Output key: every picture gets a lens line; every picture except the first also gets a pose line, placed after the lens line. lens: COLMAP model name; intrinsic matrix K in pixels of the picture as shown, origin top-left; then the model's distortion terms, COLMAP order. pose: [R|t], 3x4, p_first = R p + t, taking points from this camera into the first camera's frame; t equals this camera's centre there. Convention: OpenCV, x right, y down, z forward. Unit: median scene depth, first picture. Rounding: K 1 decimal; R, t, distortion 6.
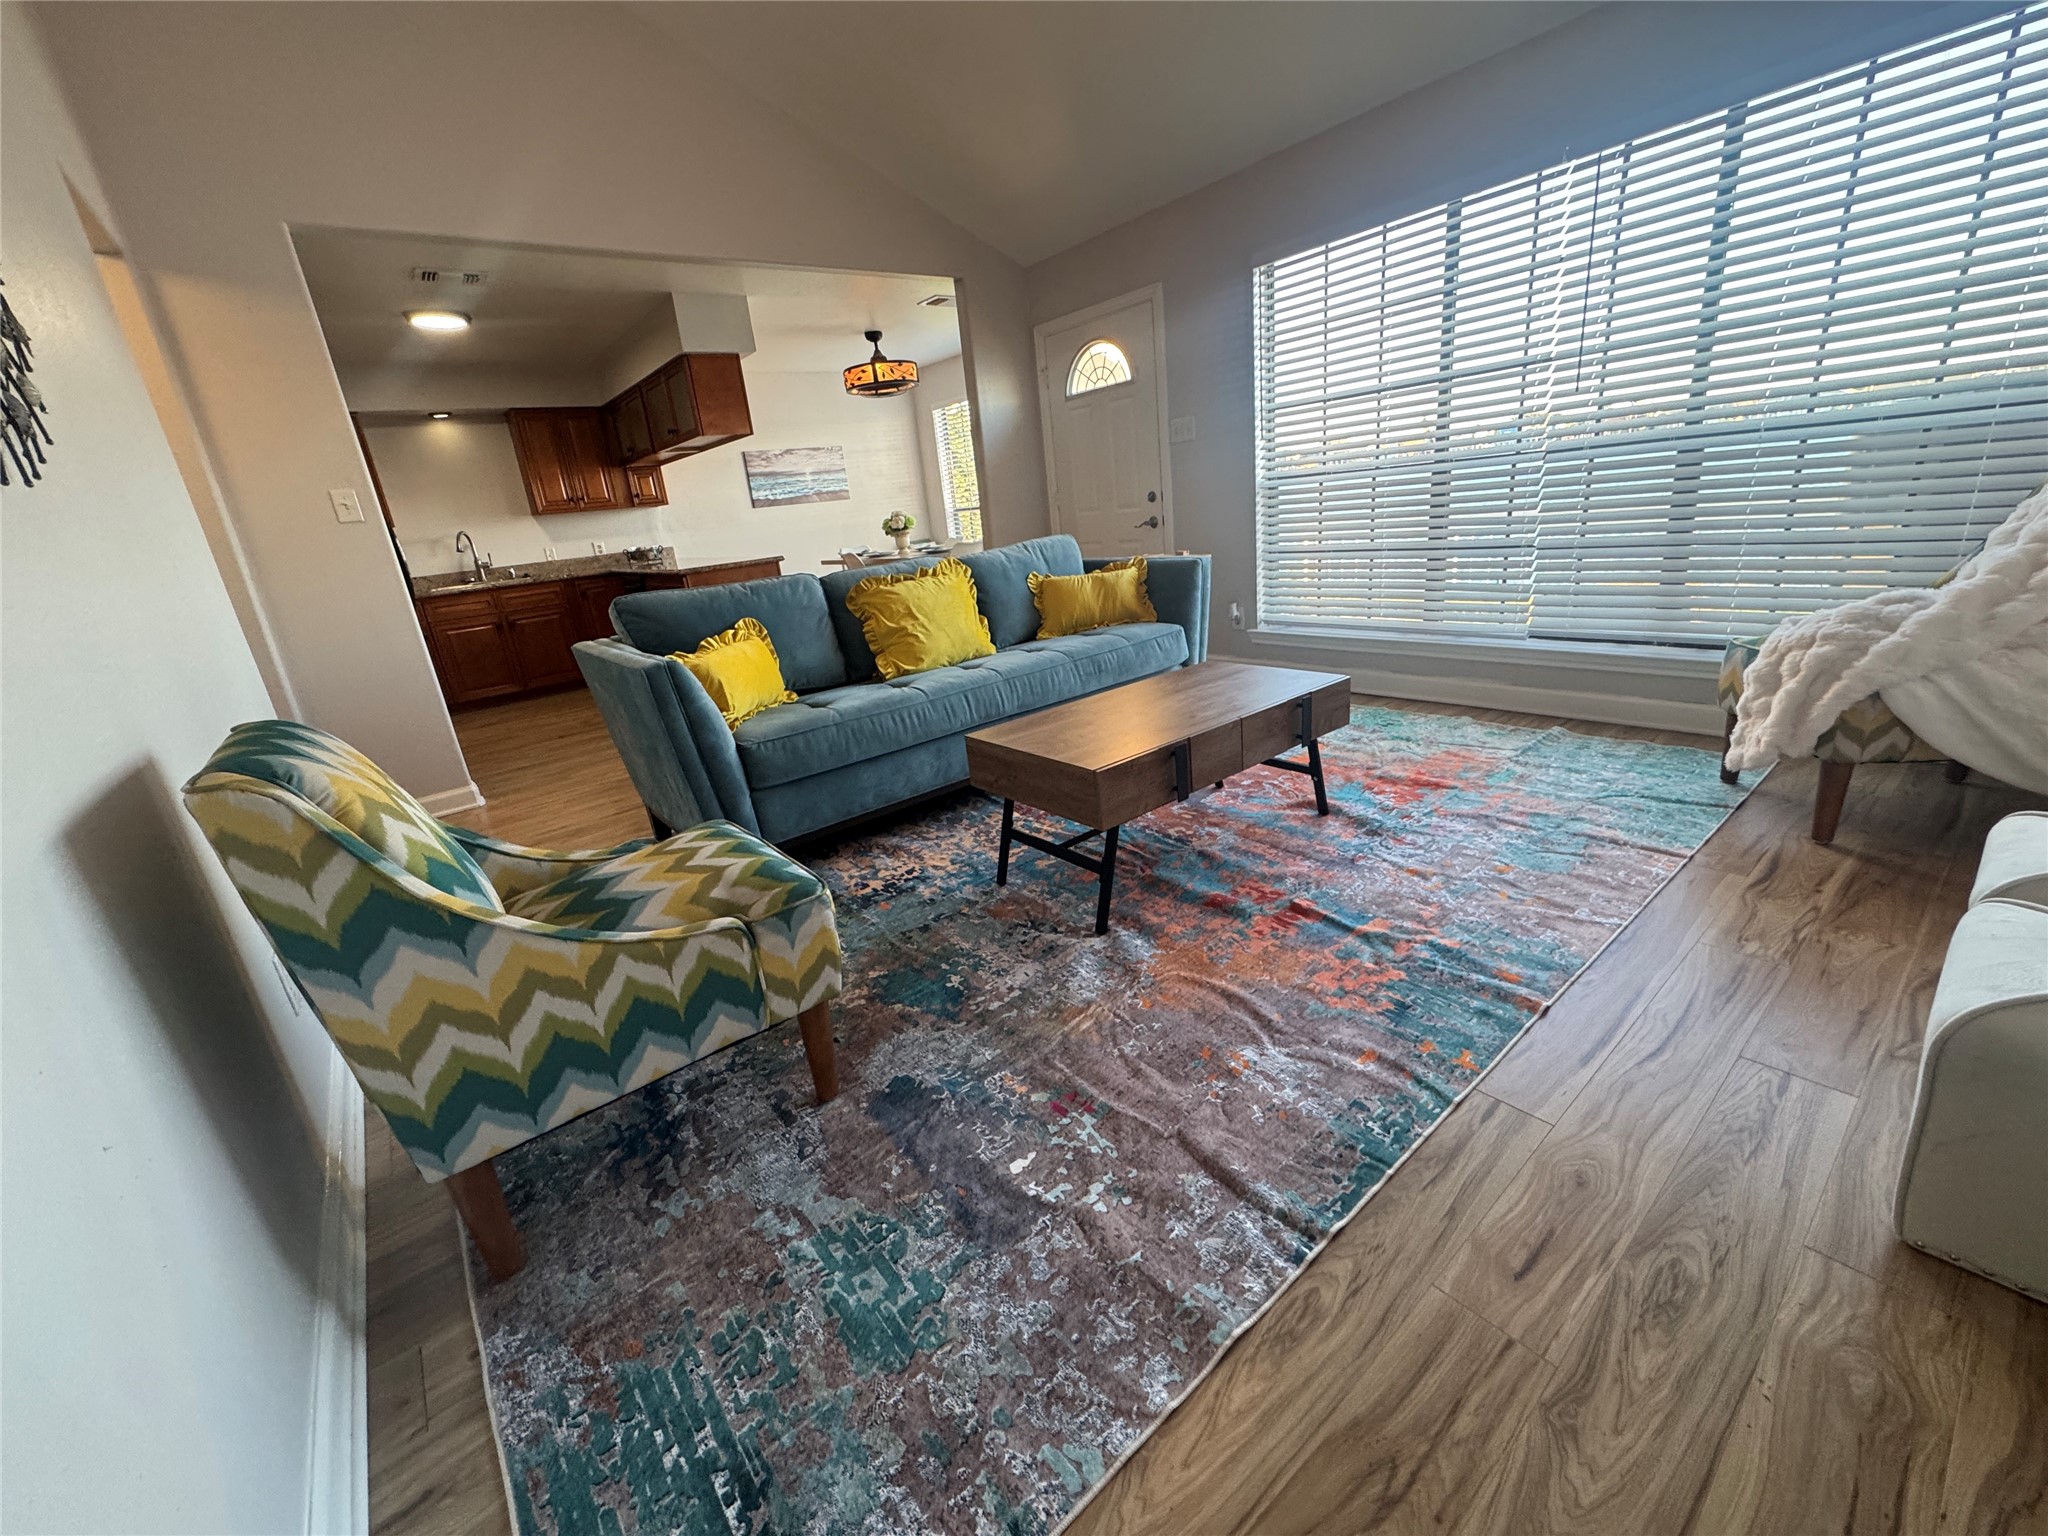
lens RADIAL K [[819.5, 0, 1022.0], [0, 819.5, 770.2], [0, 0, 1]] dist [-0.006428, 0.000138]
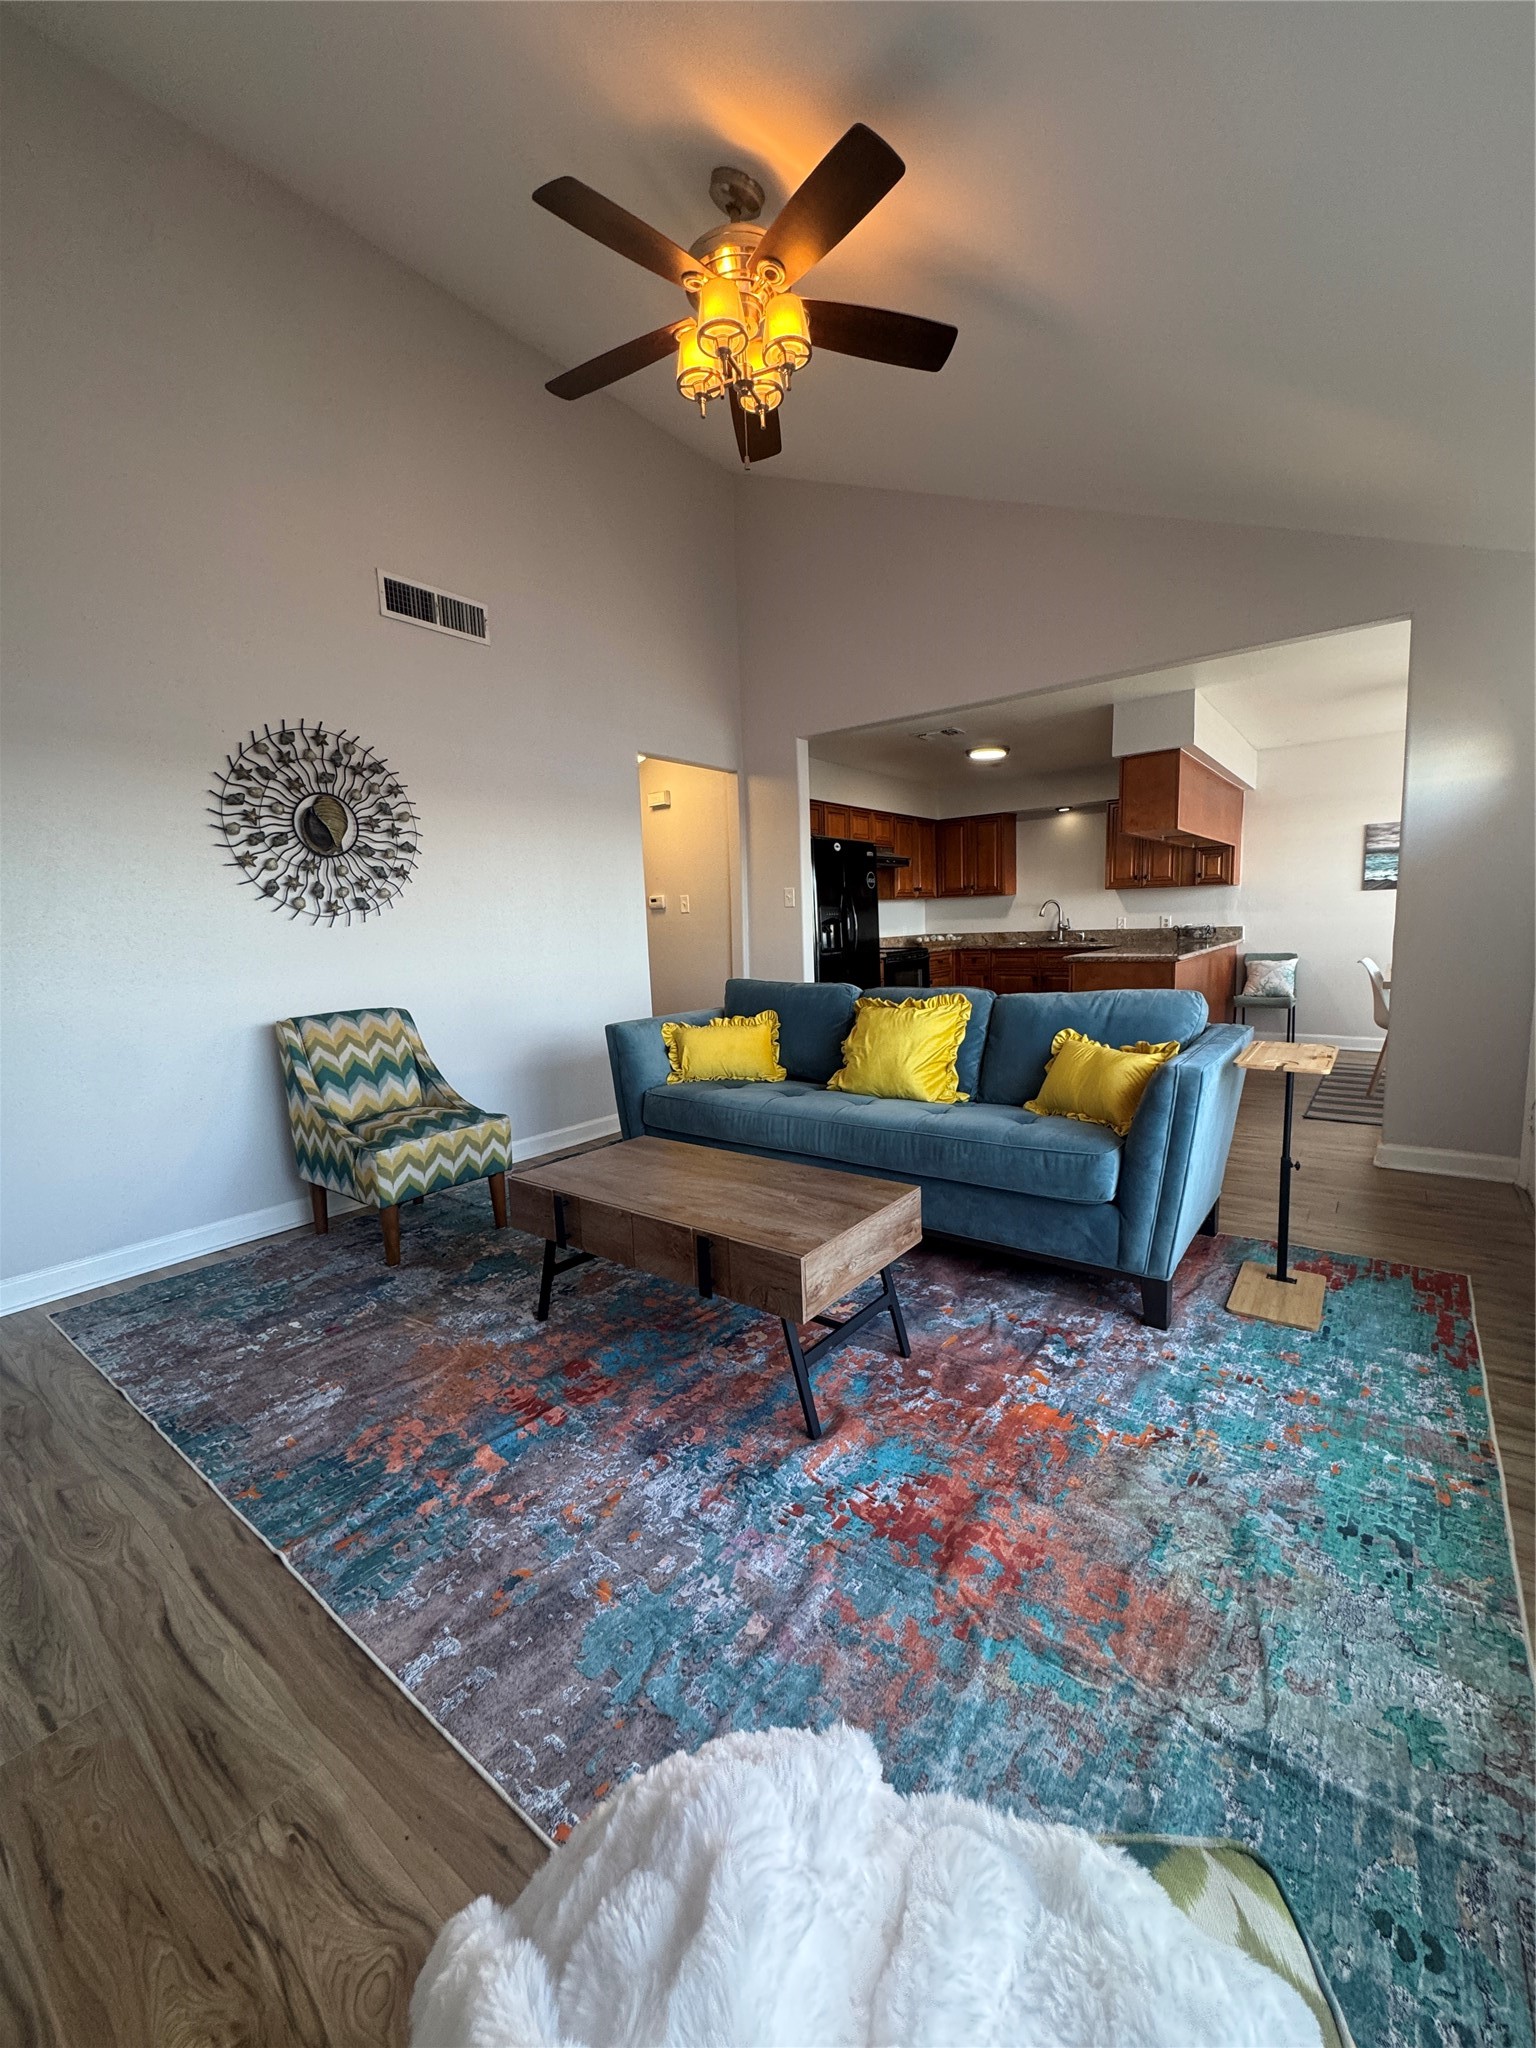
lens RADIAL K [[819.5, 0, 766.2], [0, 819.5, 1018.5], [0, 0, 1]] dist [-0.006428, 0.000138]
pose [[0.237830, 0.207875, -0.948802, 1.147051], [-0.295210, 0.946090, 0.133283, -0.443292], [0.925358, 0.248397, 0.286376, 0.812394]]
